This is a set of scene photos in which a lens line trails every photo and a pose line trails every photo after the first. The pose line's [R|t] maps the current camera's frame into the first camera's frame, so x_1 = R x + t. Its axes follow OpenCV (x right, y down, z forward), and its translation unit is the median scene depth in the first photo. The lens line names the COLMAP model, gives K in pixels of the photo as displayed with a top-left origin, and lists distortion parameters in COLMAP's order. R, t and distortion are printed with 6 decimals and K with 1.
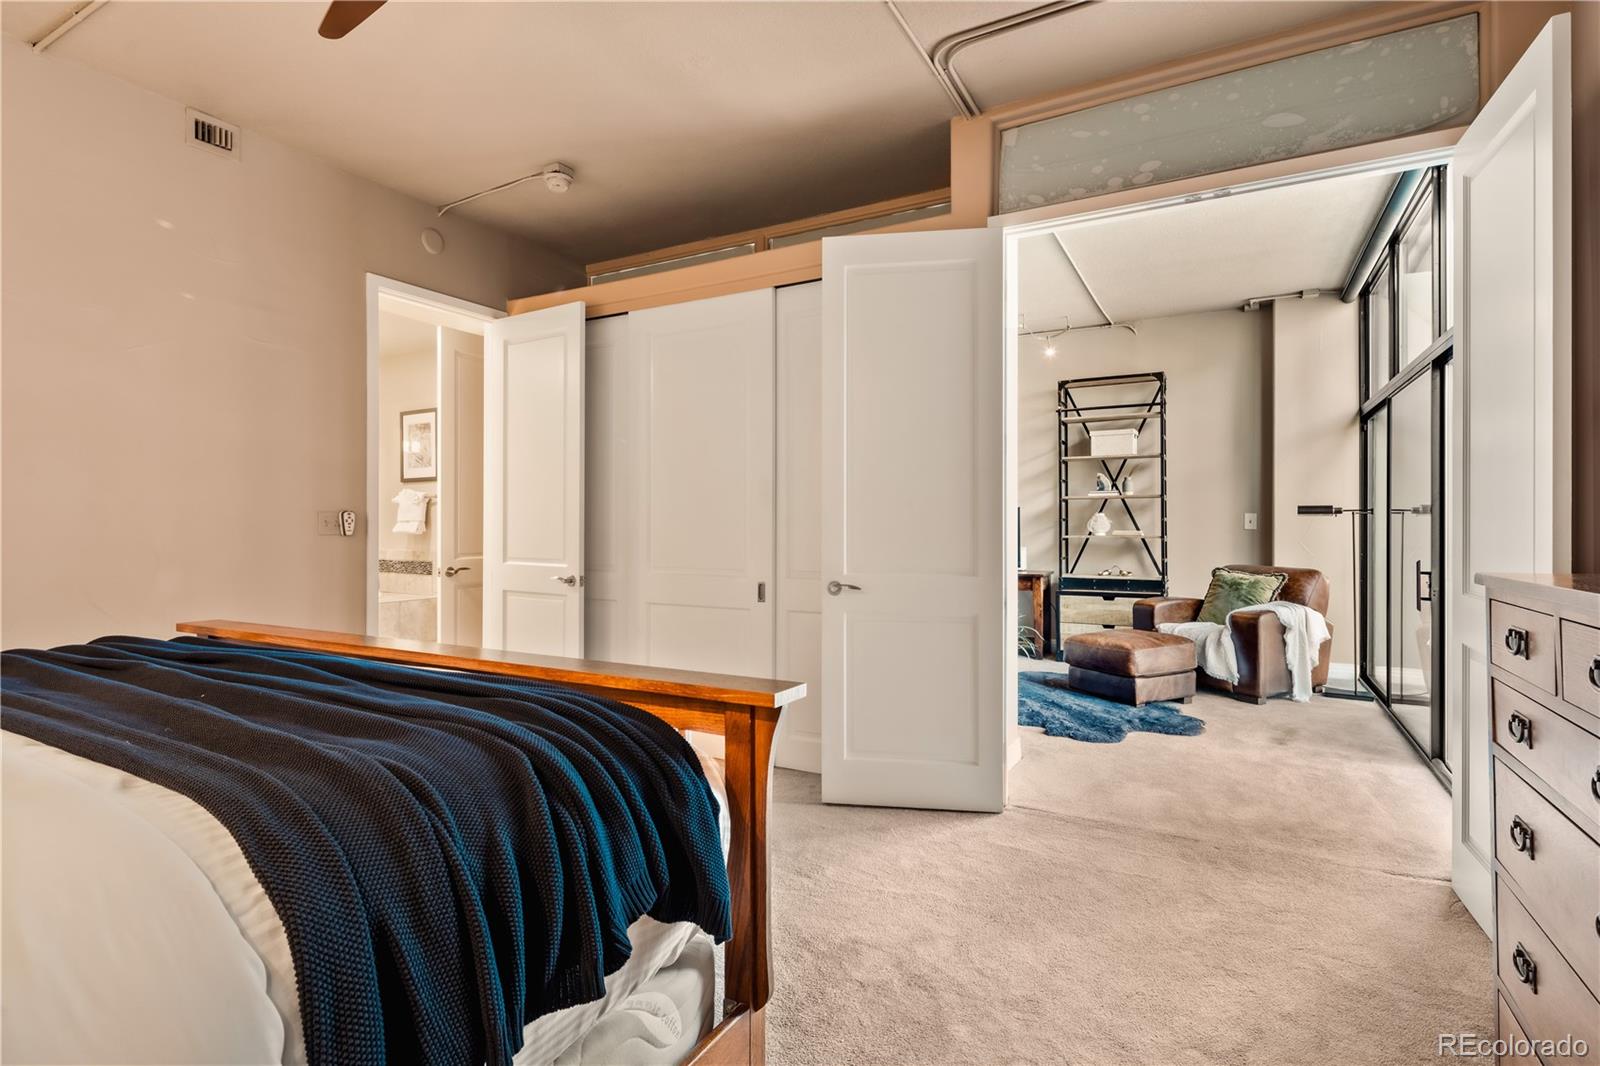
lens RADIAL K [[778.0, 0, 803.2], [0, 778.0, 527.5], [0, 0, 1]] dist [-0.003499, -0.000946]
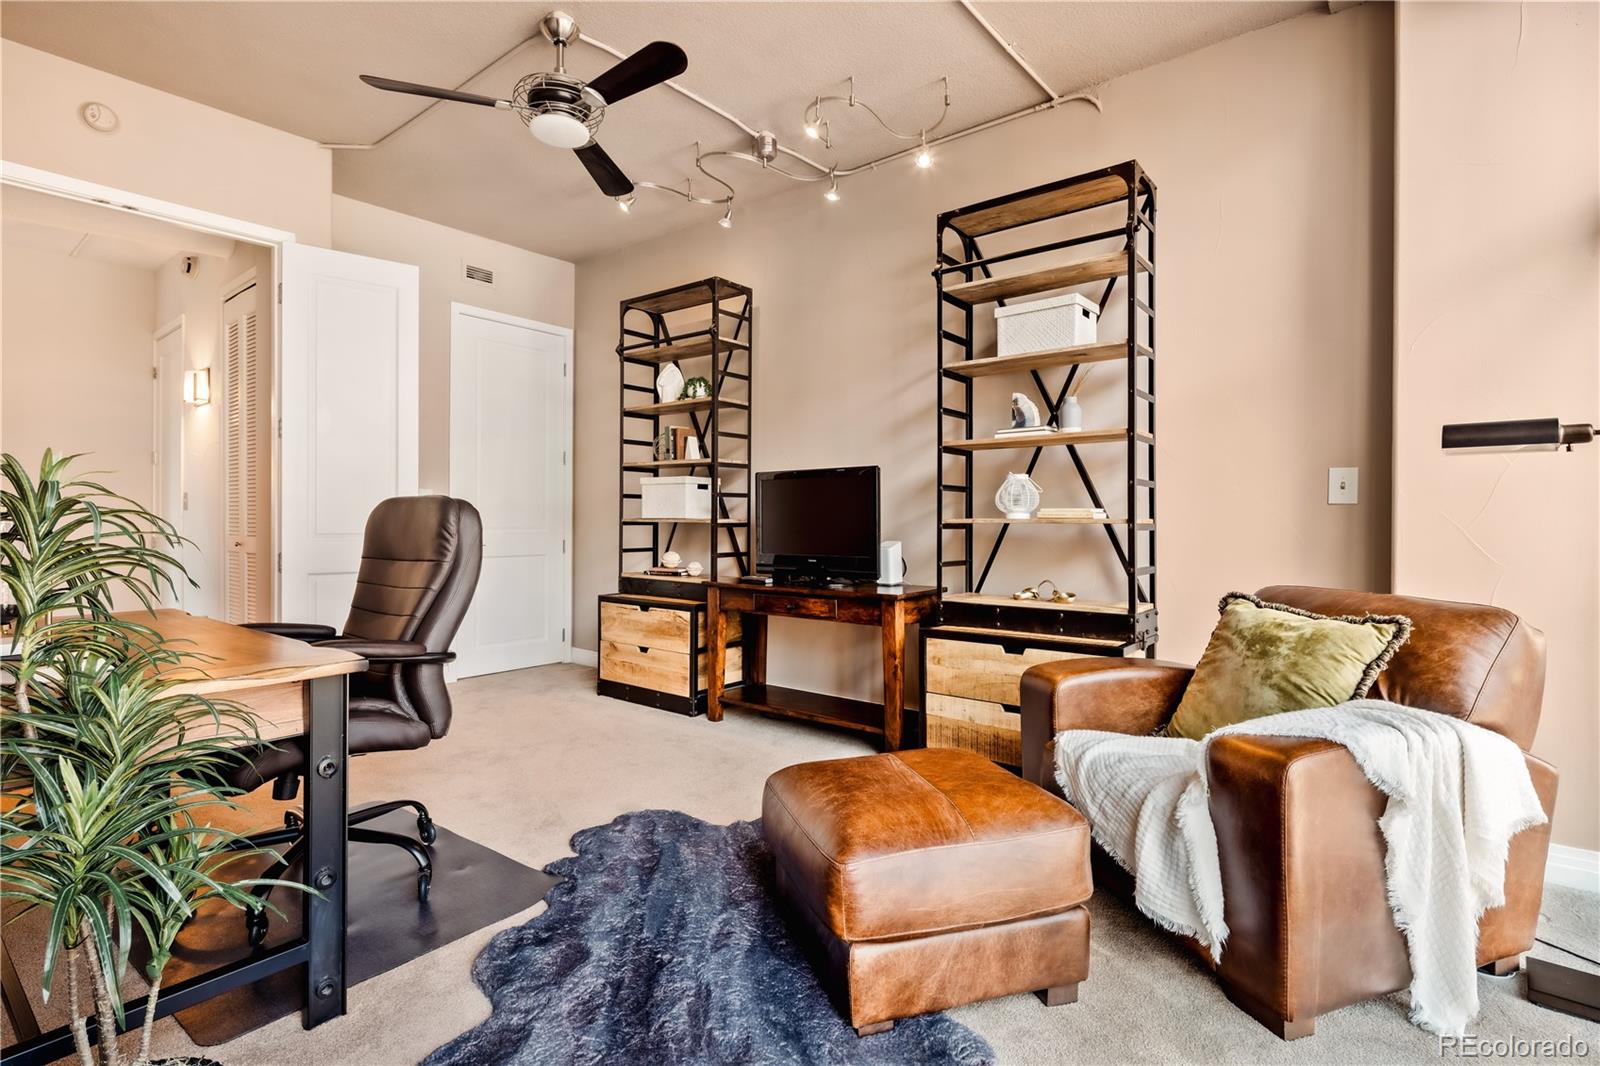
lens RADIAL K [[778.0, 0, 803.2], [0, 778.0, 527.5], [0, 0, 1]] dist [-0.003499, -0.000946]
pose [[0.985507, 0.003940, -0.169591, 0.400424], [-0.002904, 0.999976, 0.006358, 0.016137], [0.169612, -0.005774, 0.985494, 0.589803]]
